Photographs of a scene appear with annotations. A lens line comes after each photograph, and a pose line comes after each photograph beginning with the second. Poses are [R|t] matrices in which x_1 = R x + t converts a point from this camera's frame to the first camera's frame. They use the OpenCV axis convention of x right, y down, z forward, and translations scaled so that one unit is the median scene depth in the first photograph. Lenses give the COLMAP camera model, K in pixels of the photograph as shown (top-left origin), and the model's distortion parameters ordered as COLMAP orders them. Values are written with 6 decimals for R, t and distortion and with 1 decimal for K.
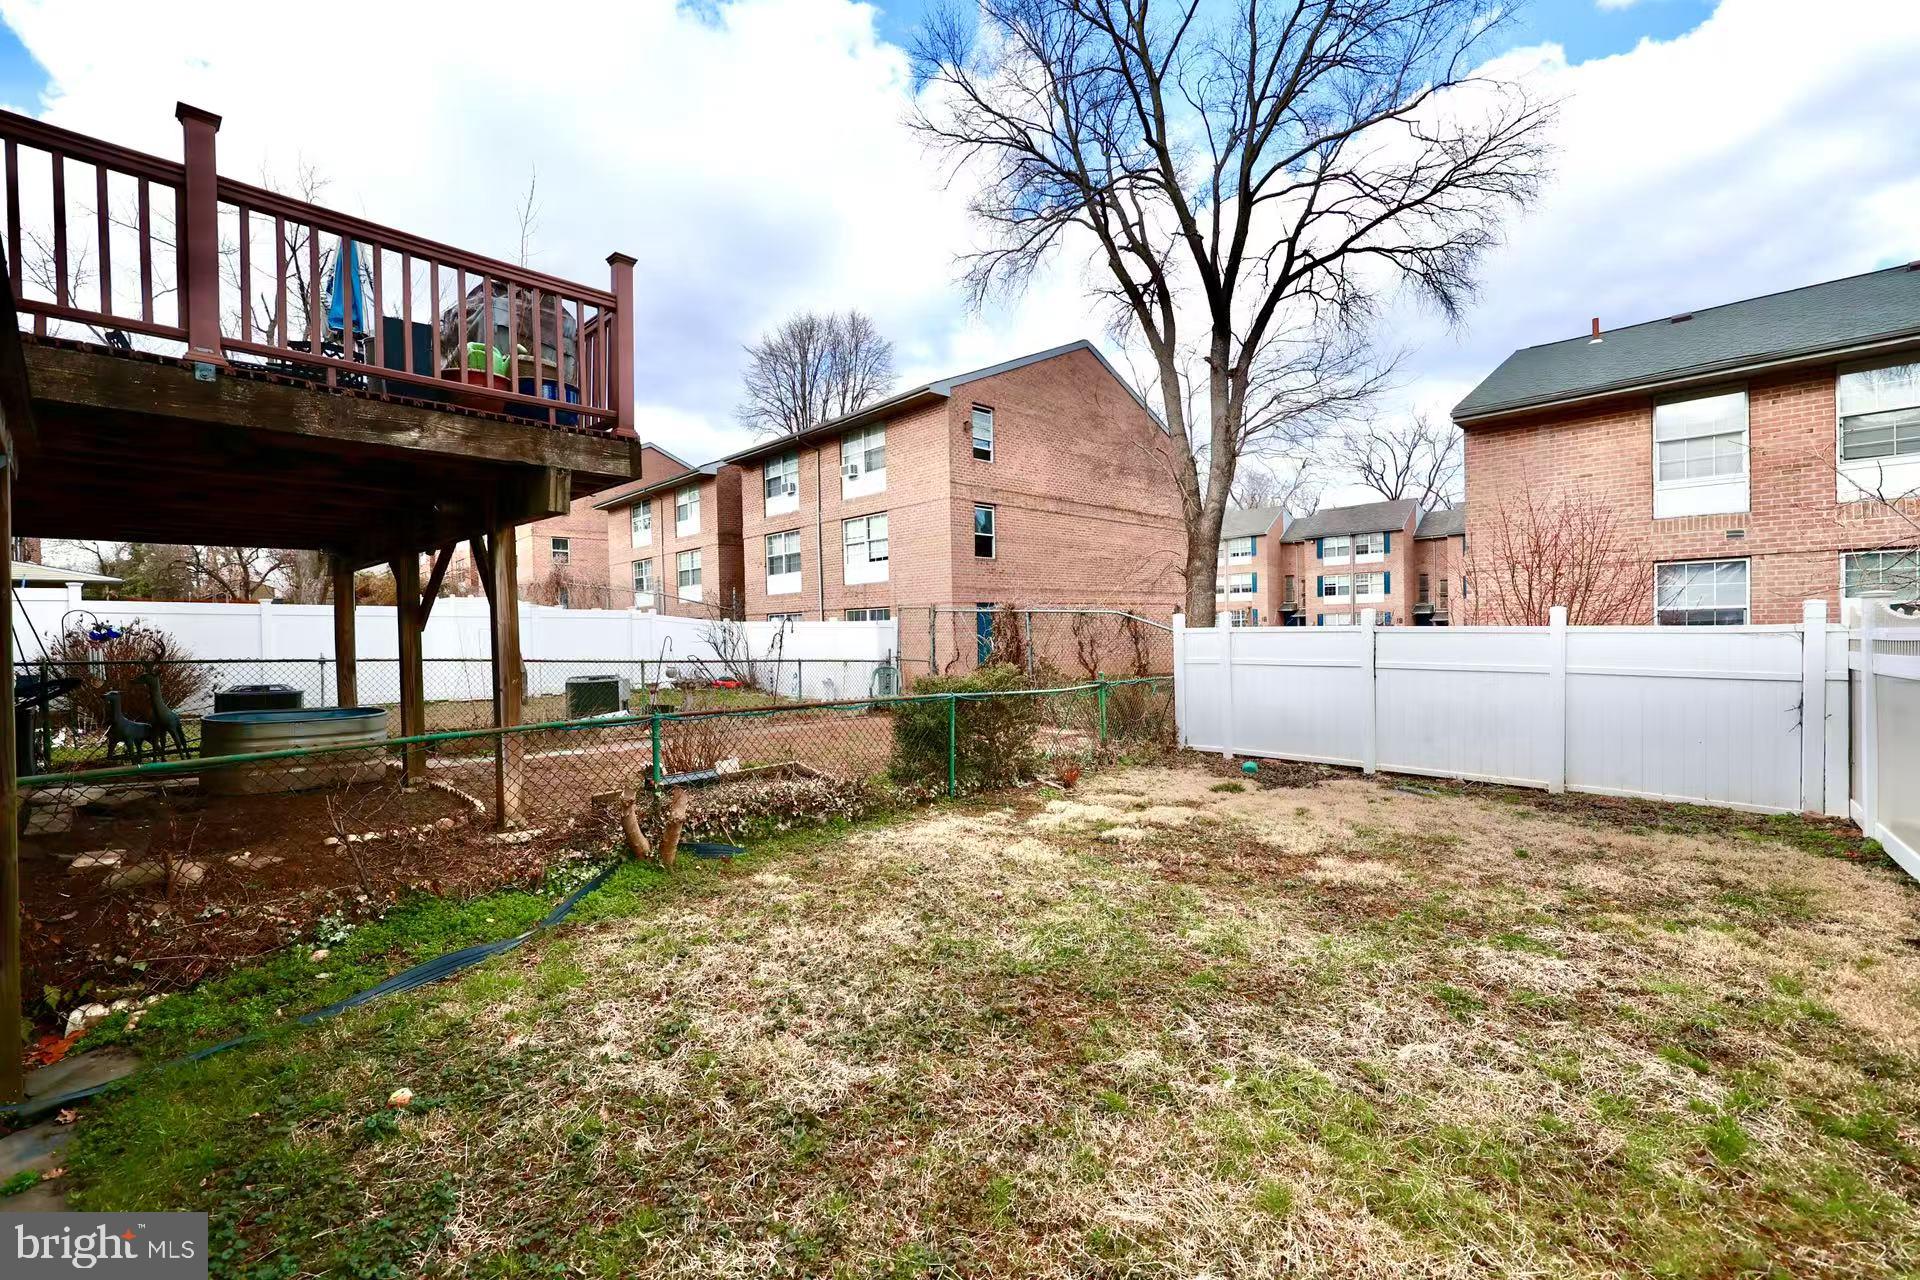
lens RADIAL K [[769.7, 0, 962.9], [0, 769.7, 641.4], [0, 0, 1]] dist [0.001128, -0.000144]
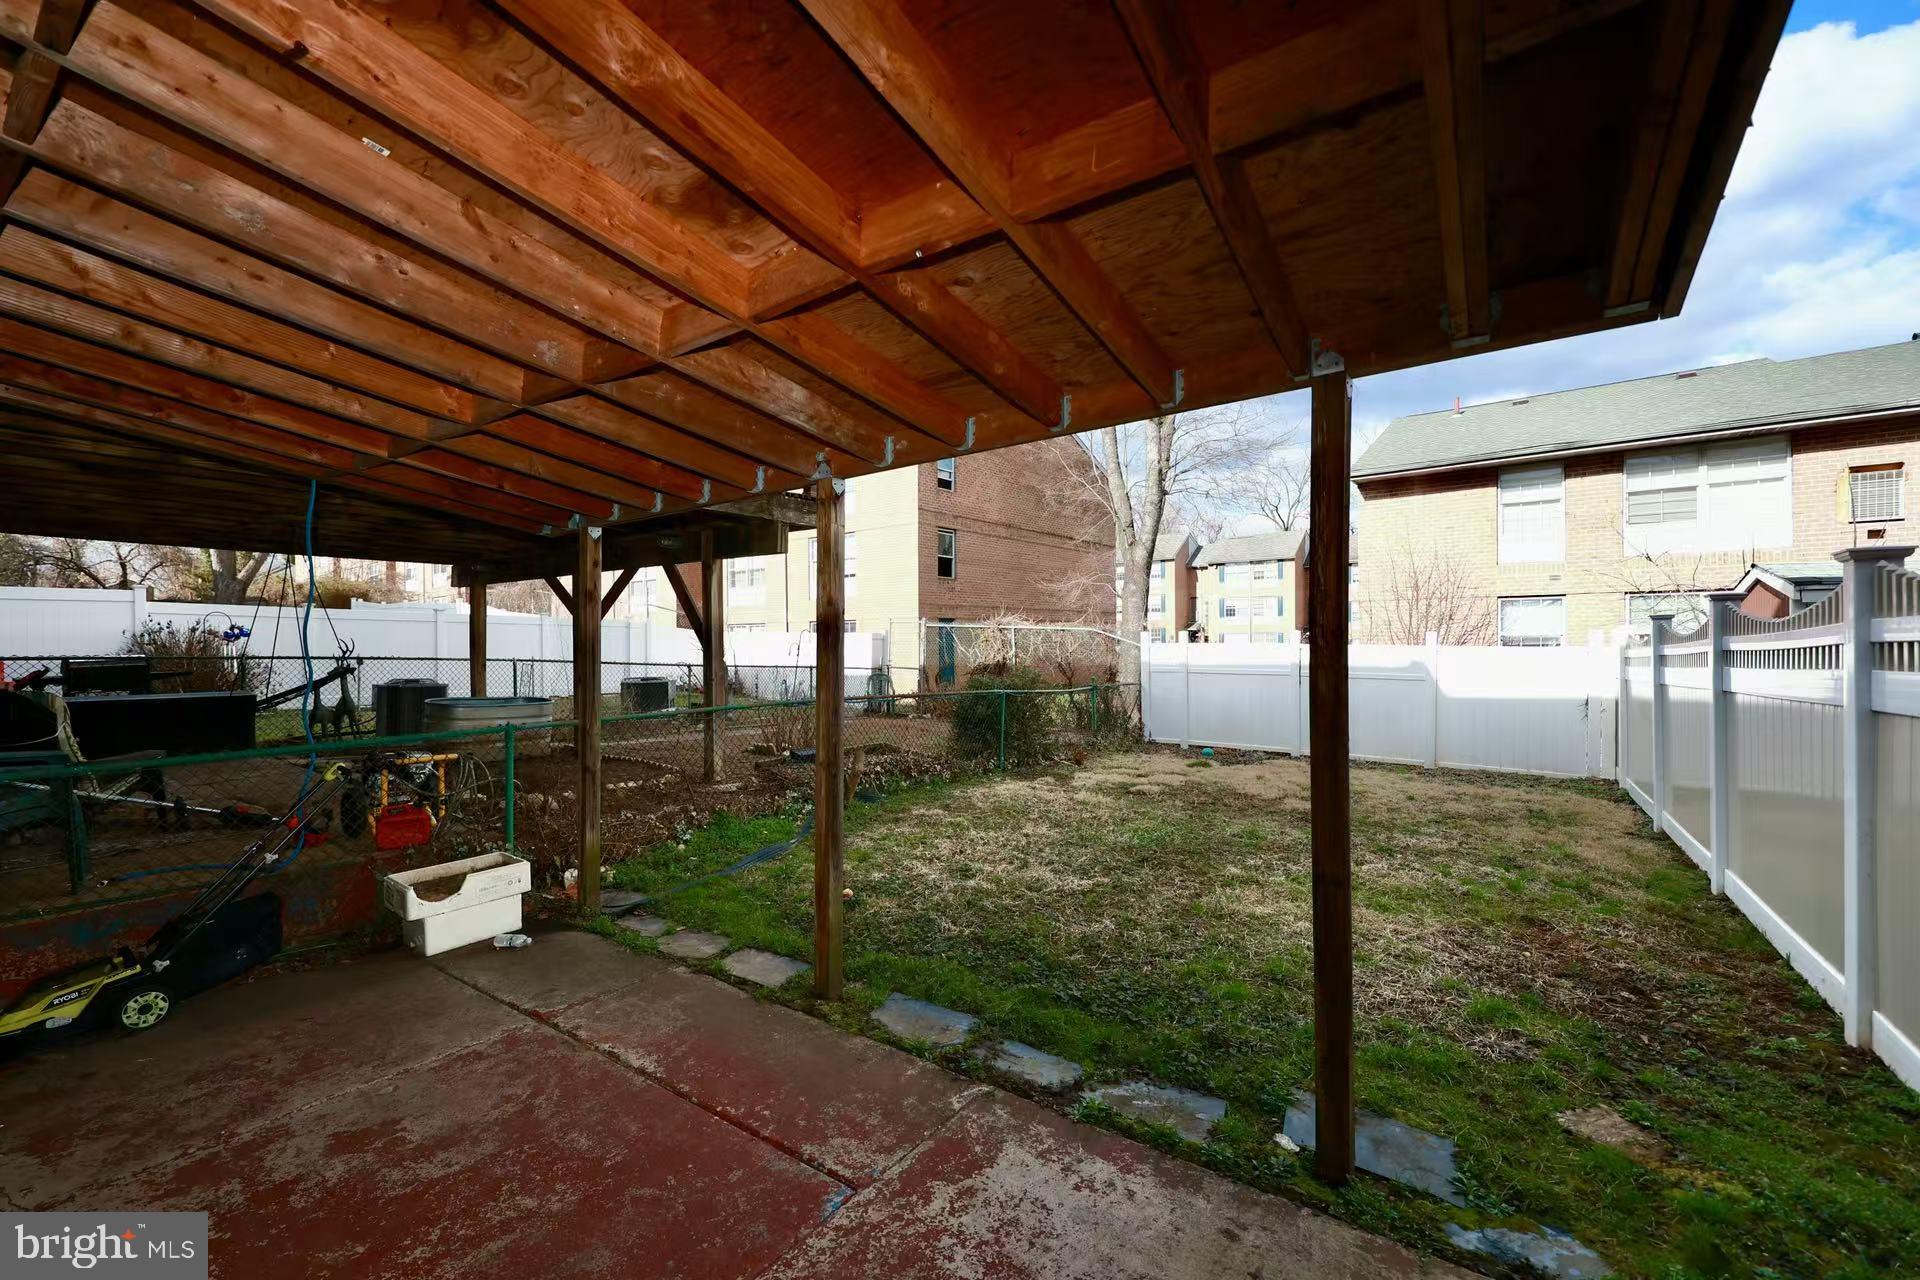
lens RADIAL K [[759.1, 0, 955.5], [0, 759.1, 647.7], [0, 0, 1]] dist [-0.009550, 0.000067]
pose [[0.994465, 0.014639, 0.104048, -0.205510], [-0.013607, 0.999851, -0.010623, 0.009745], [-0.104188, 0.009148, 0.994516, -0.244611]]
